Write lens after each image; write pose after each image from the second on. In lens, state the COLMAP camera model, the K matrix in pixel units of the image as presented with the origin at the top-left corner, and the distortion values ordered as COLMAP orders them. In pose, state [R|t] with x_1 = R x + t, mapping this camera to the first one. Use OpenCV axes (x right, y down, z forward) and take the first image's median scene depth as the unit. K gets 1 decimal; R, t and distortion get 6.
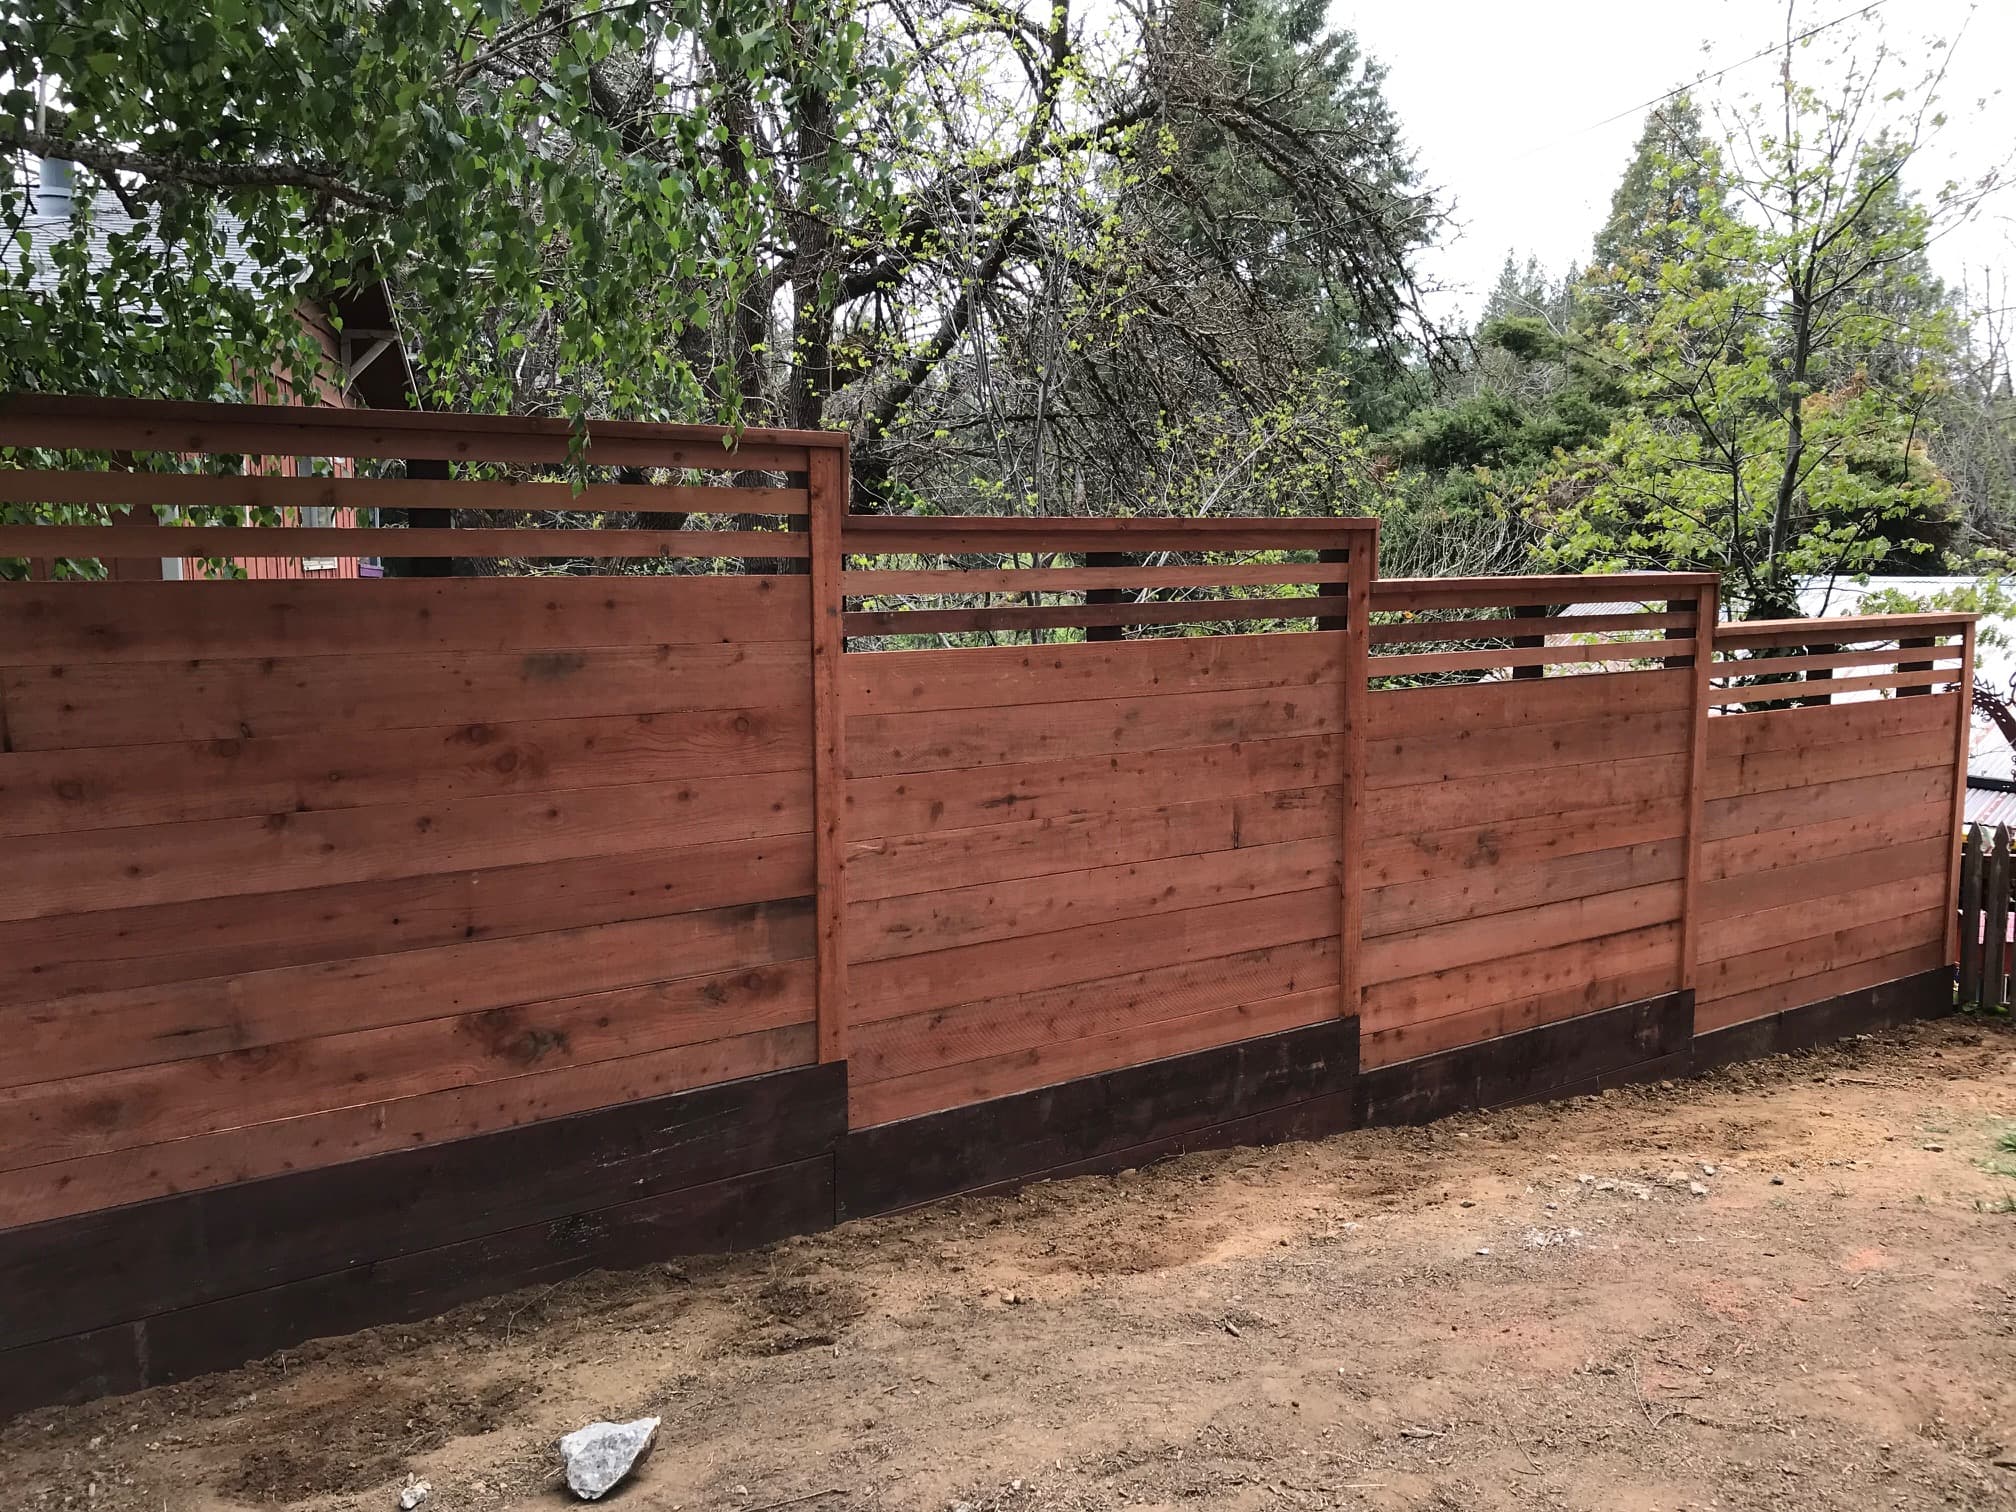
lens RADIAL K [[1777.4, 0, 1008.0], [0, 1777.4, 756.0], [0, 0, 1]] dist [0.058923, -0.084141]
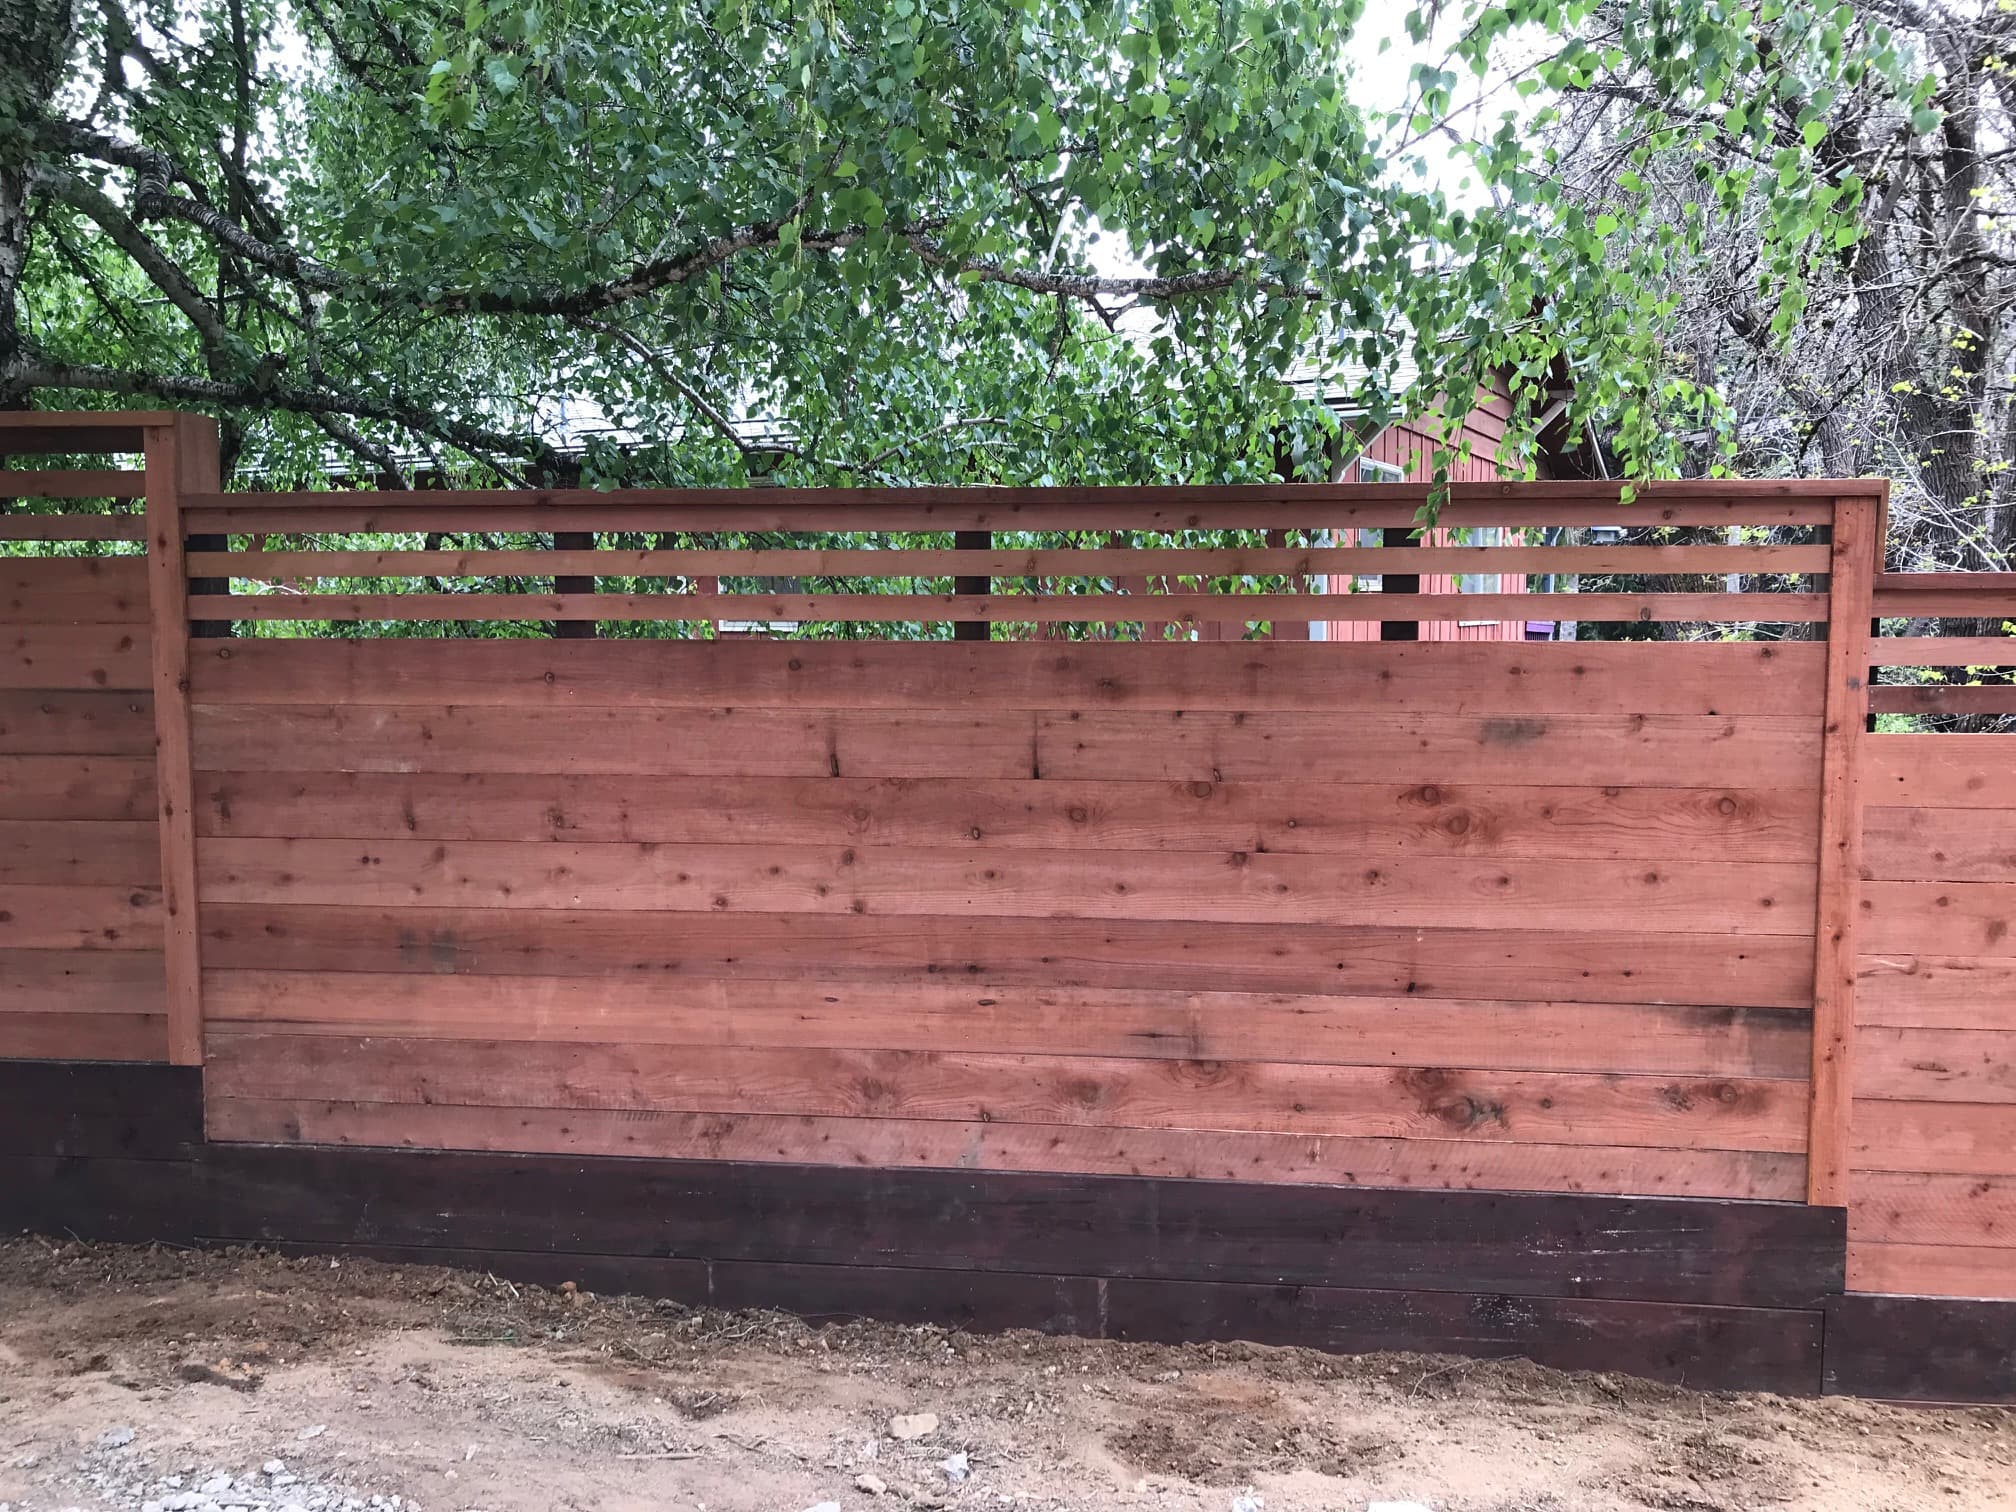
lens RADIAL K [[1777.4, 0, 1008.0], [0, 1777.4, 756.0], [0, 0, 1]] dist [0.058923, -0.084141]
pose [[0.722847, 0.058531, -0.688525, 0.216383], [-0.081636, 0.996662, -0.000980, -0.012825], [0.686169, 0.056917, 0.725212, 0.092856]]
